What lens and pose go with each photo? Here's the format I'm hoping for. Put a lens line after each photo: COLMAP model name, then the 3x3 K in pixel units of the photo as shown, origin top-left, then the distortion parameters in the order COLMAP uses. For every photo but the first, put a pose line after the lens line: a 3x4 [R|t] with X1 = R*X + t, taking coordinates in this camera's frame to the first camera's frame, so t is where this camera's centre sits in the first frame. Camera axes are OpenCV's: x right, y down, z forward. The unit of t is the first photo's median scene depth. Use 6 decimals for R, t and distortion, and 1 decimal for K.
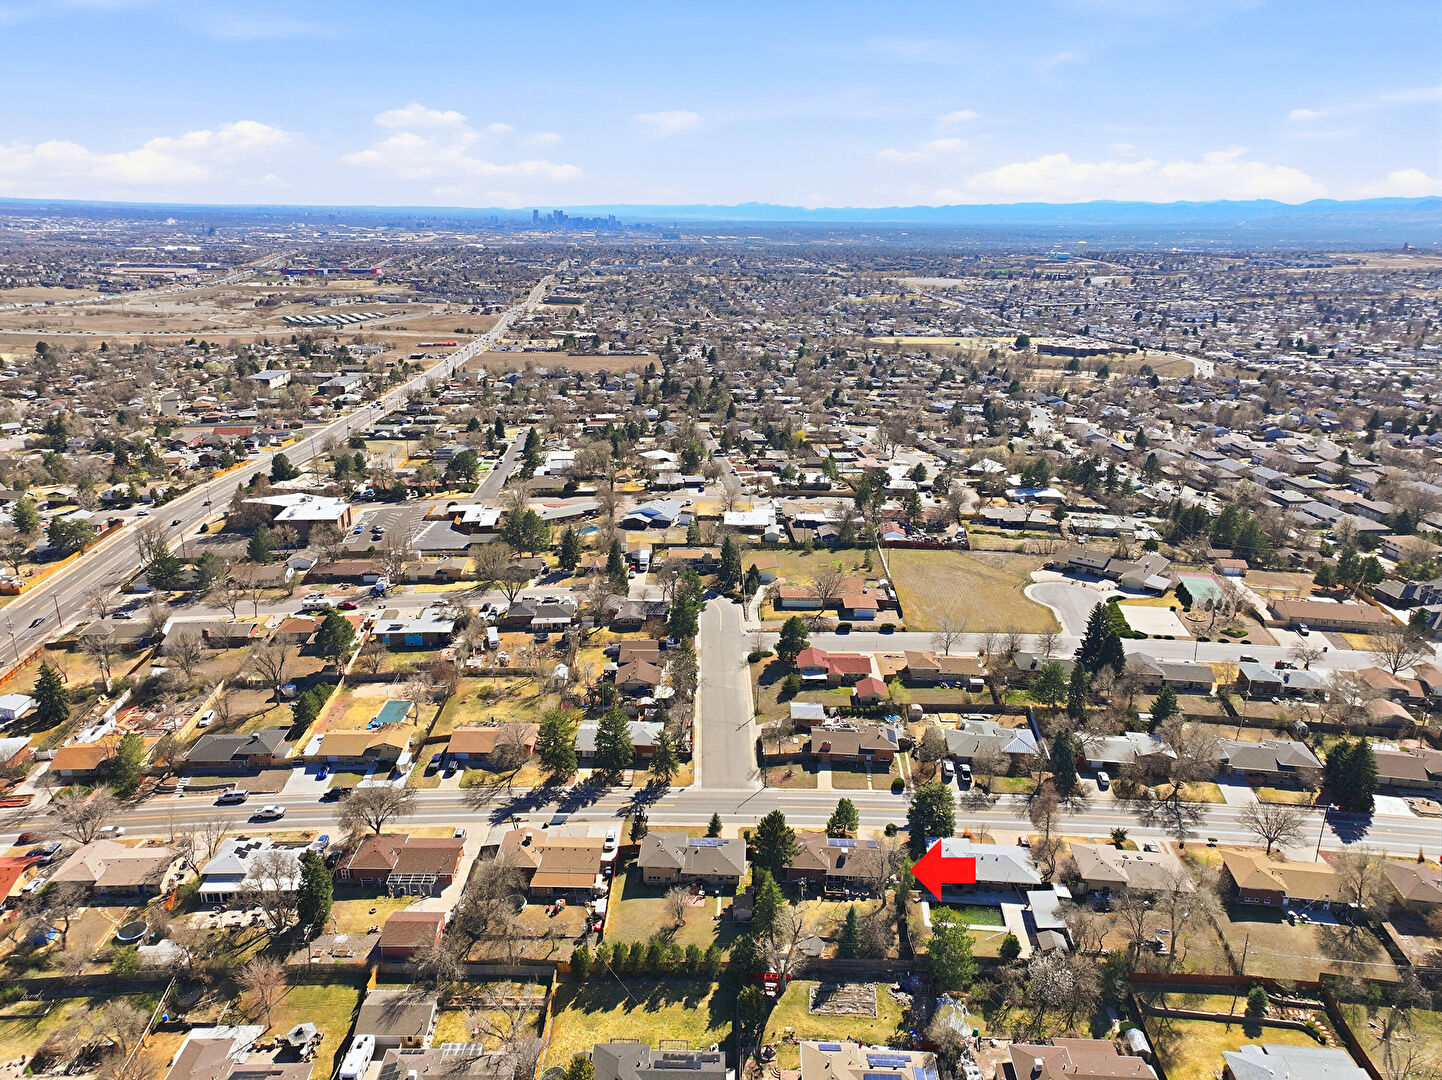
lens RADIAL K [[1004.4, 0, 725.2], [0, 1004.4, 546.6], [0, 0, 1]] dist [0.000000, 0.011072]
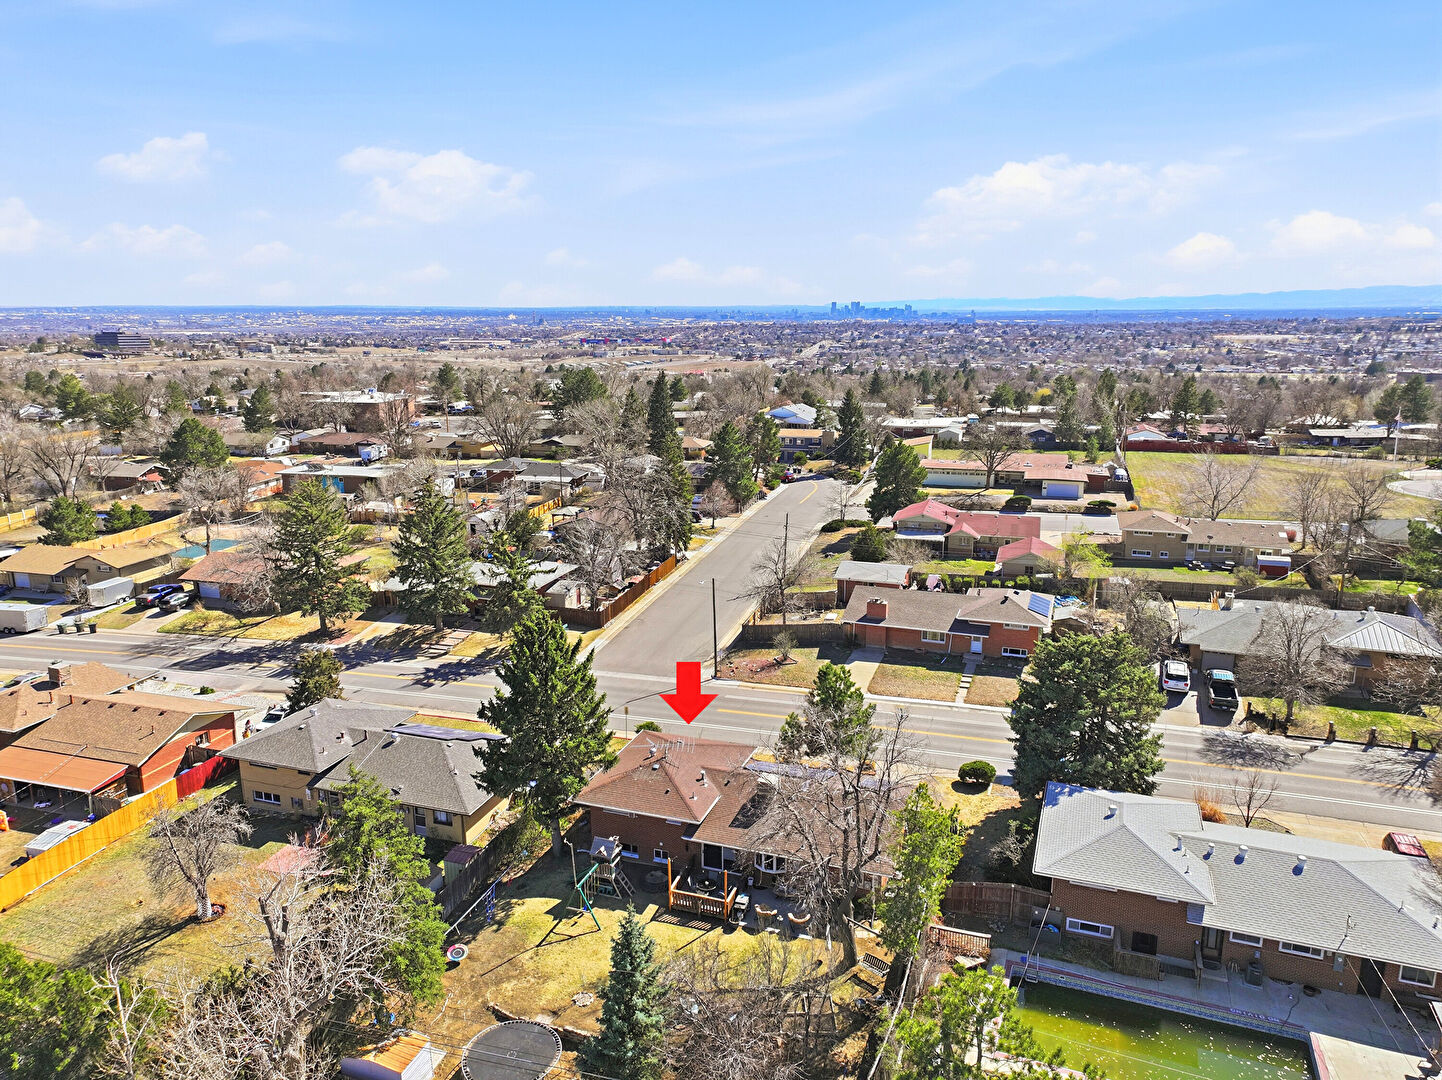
lens RADIAL K [[1004.4, 0, 719.5], [0, 1004.4, 541.0], [0, 0, 1]] dist [0.000000, 0.011072]
pose [[0.958128, 0.041463, -0.283321, 0.141840], [-0.067245, 0.994370, -0.081887, 0.187815], [0.278331, 0.097510, 0.955523, 0.502684]]
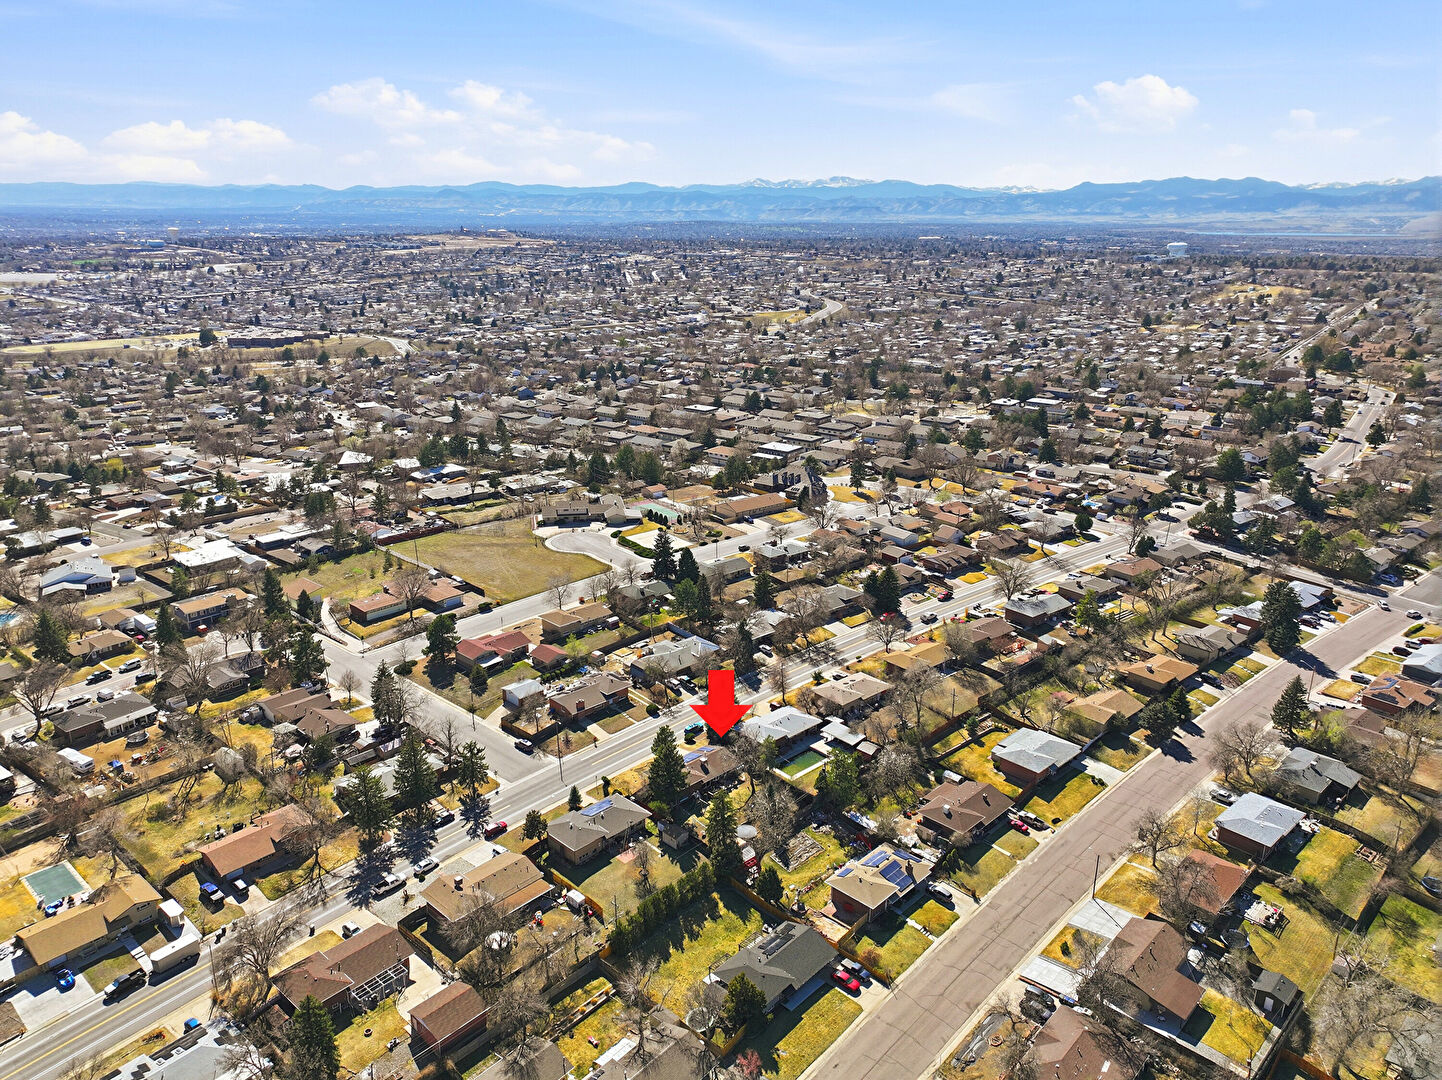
lens RADIAL K [[1004.4, 0, 726.6], [0, 1004.4, 530.0], [0, 0, 1]] dist [0.000000, 0.011072]
pose [[0.666871, -0.228252, 0.709355, -0.469225], [0.228941, 0.968650, 0.096457, -0.047680], [-0.709133, 0.098076, 0.698220, 0.099600]]
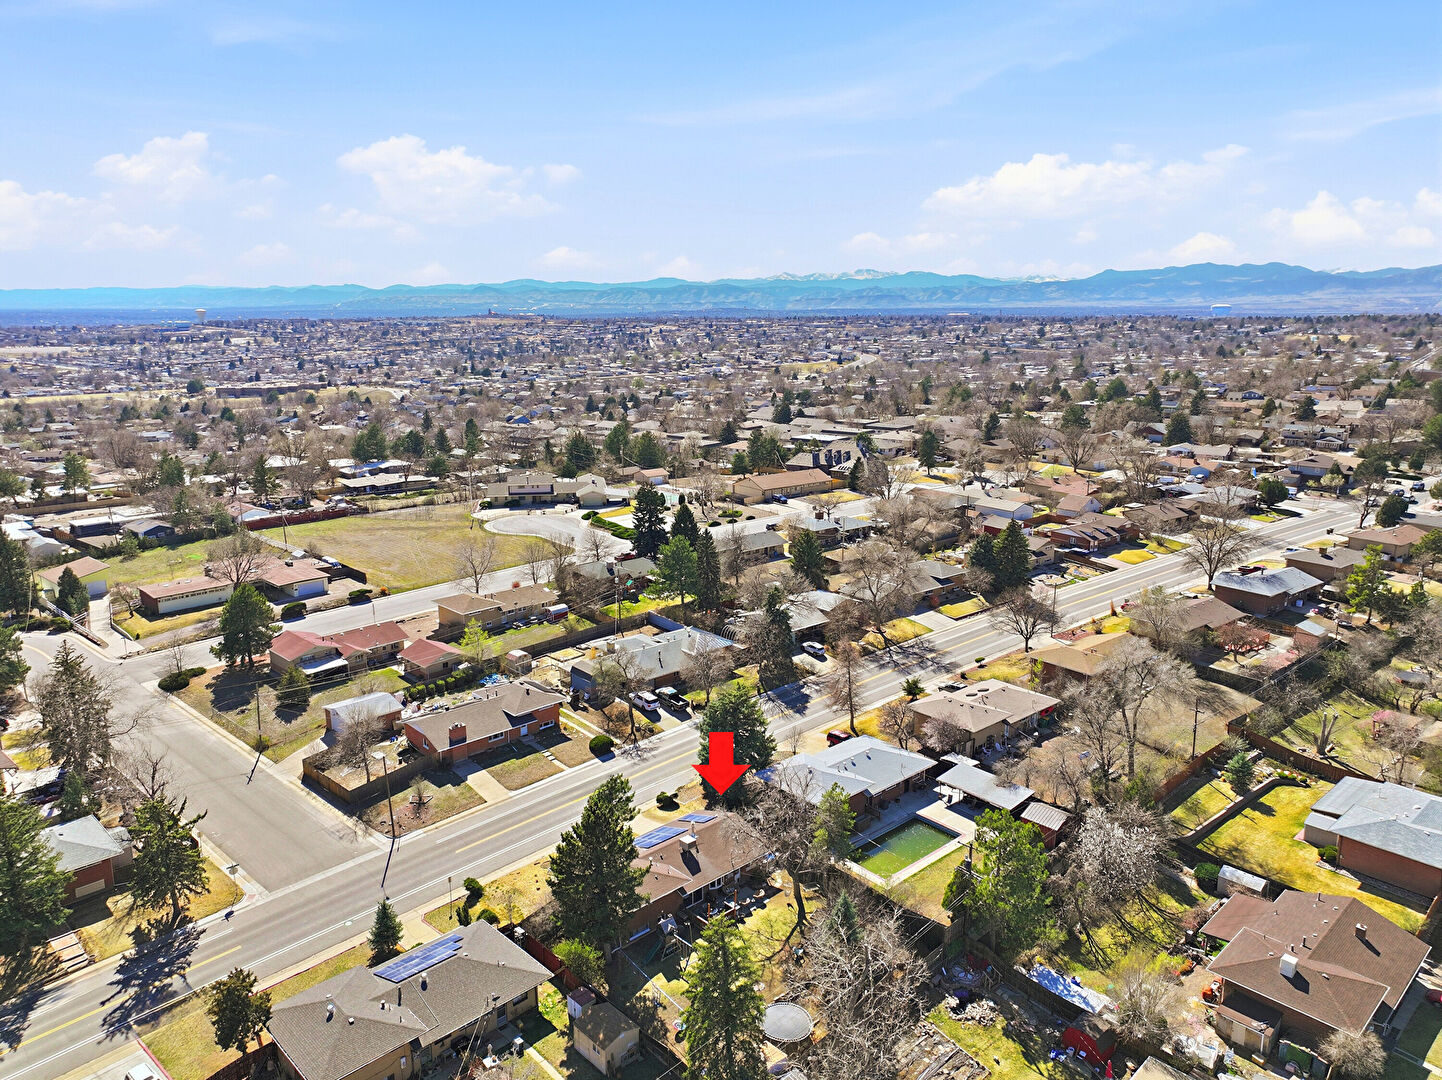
lens RADIAL K [[1004.4, 0, 729.5], [0, 1004.4, 546.9], [0, 0, 1]] dist [0.000000, 0.011072]
pose [[0.684114, -0.183665, 0.705872, -0.153337], [0.236769, 0.971288, 0.023254, 0.108908], [-0.689876, 0.151220, 0.707958, 0.437561]]
